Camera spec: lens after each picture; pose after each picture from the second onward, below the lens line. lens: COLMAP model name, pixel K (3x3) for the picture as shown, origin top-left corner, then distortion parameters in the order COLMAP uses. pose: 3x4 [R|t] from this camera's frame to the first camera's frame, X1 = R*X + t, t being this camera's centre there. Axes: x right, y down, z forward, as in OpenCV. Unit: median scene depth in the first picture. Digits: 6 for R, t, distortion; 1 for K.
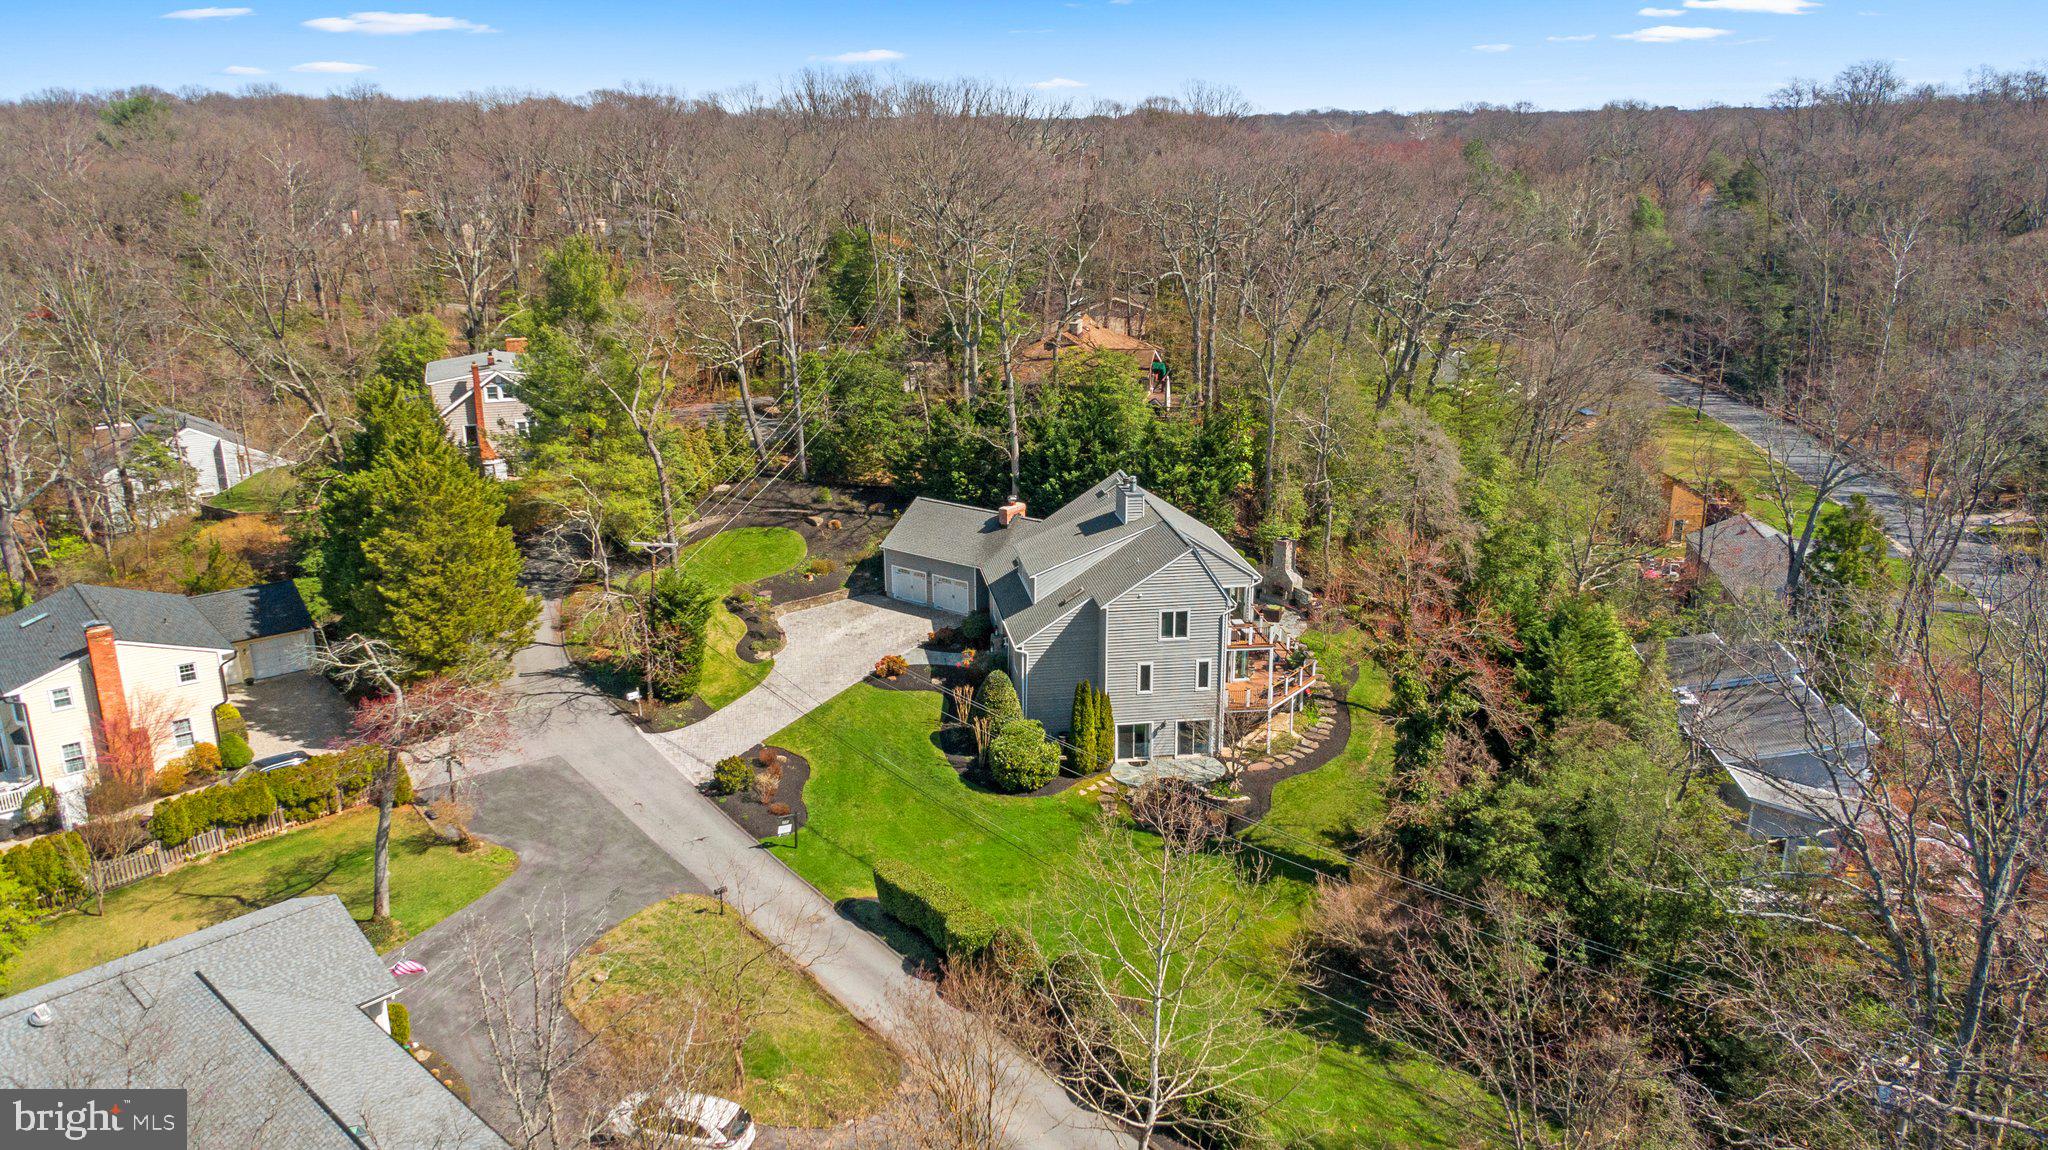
lens RADIAL K [[1512.0, 0, 1028.5], [0, 1512.0, 574.8], [0, 0, 1]] dist [0.050821, -0.083812]
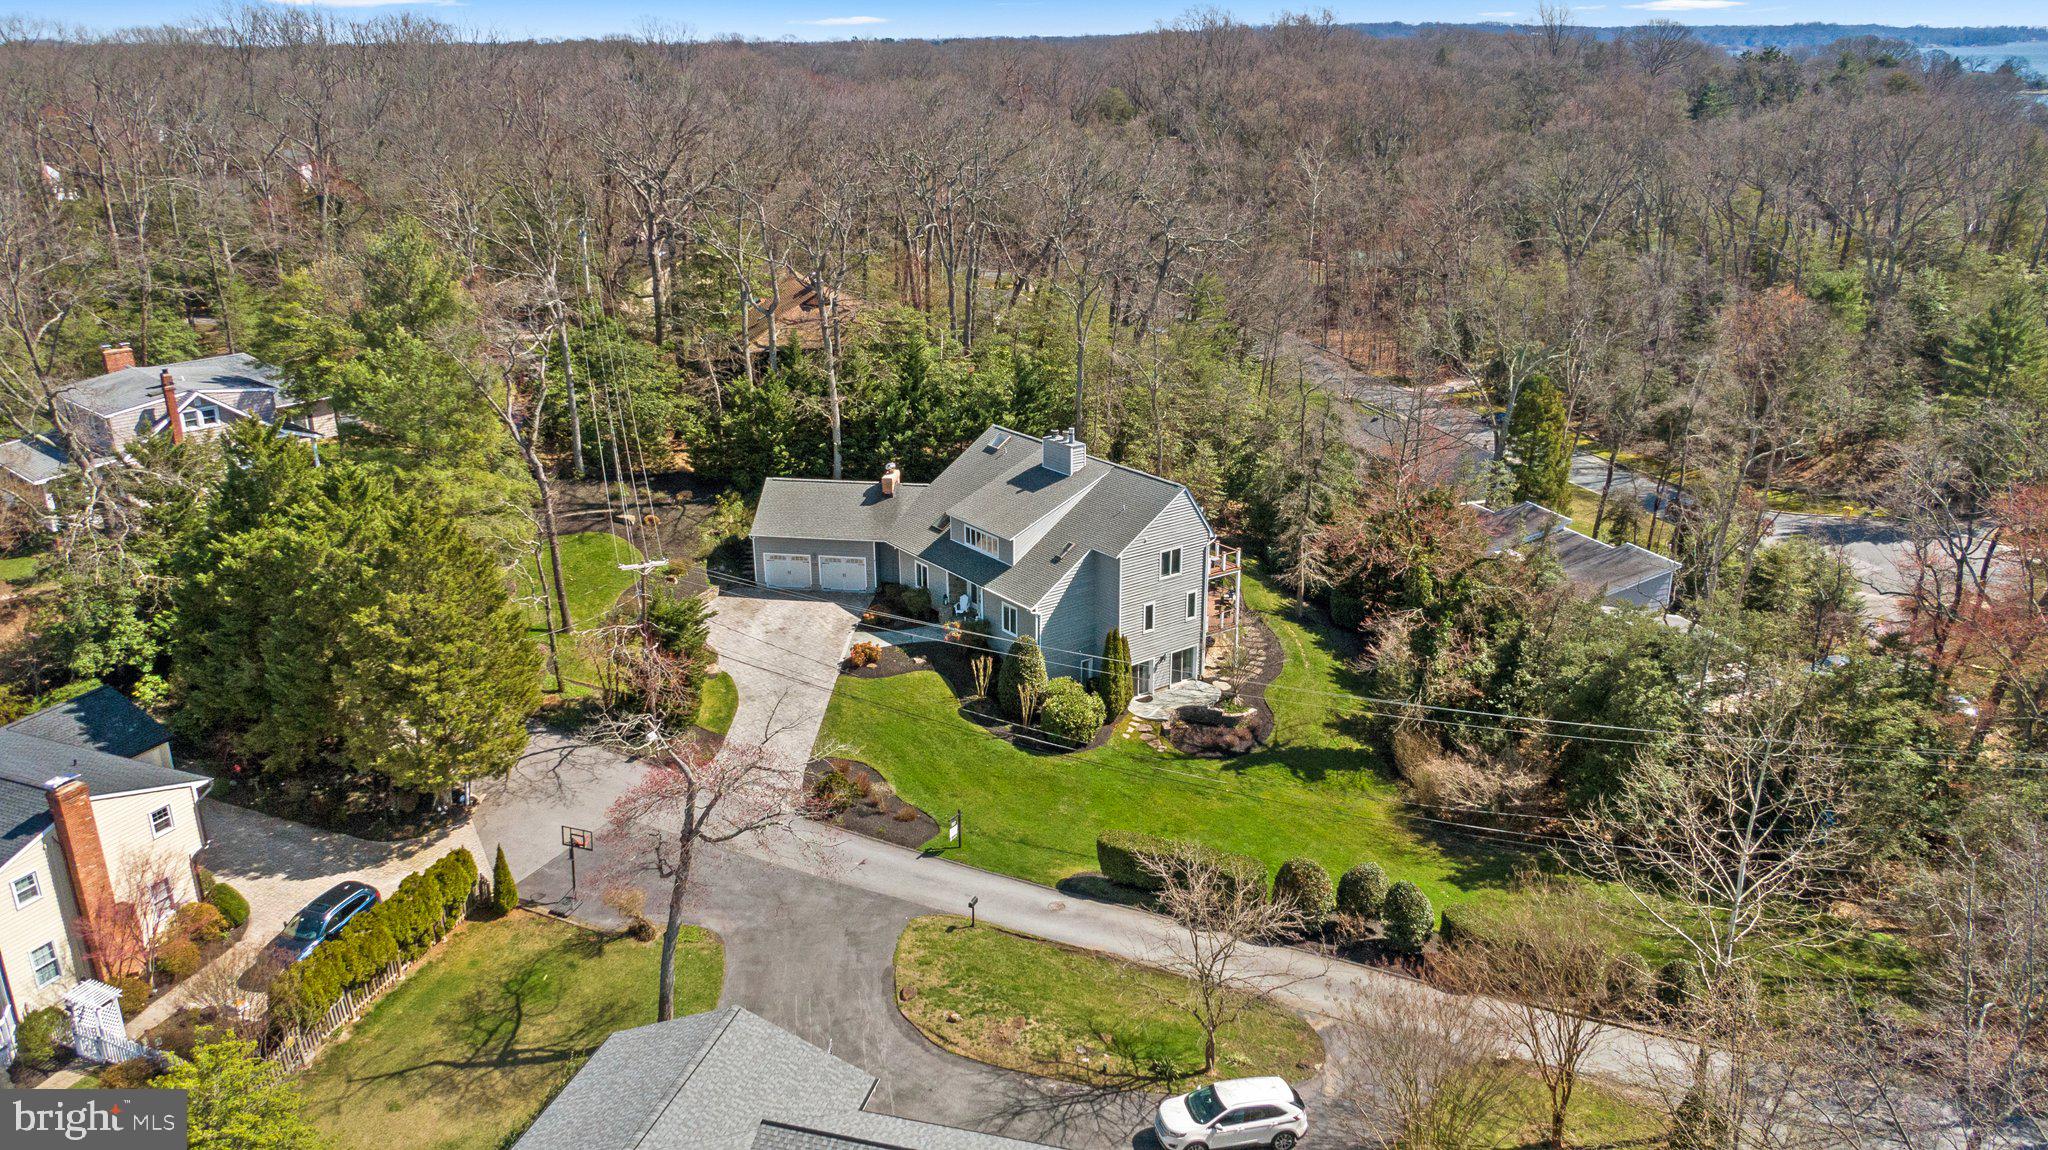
lens RADIAL K [[1512.0, 0, 1028.5], [0, 1512.0, 574.8], [0, 0, 1]] dist [0.050821, -0.083812]
pose [[0.877070, -0.158340, 0.453516, -0.463107], [0.138209, 0.987371, 0.077442, -0.053217], [-0.460050, -0.005242, 0.887877, 0.108111]]
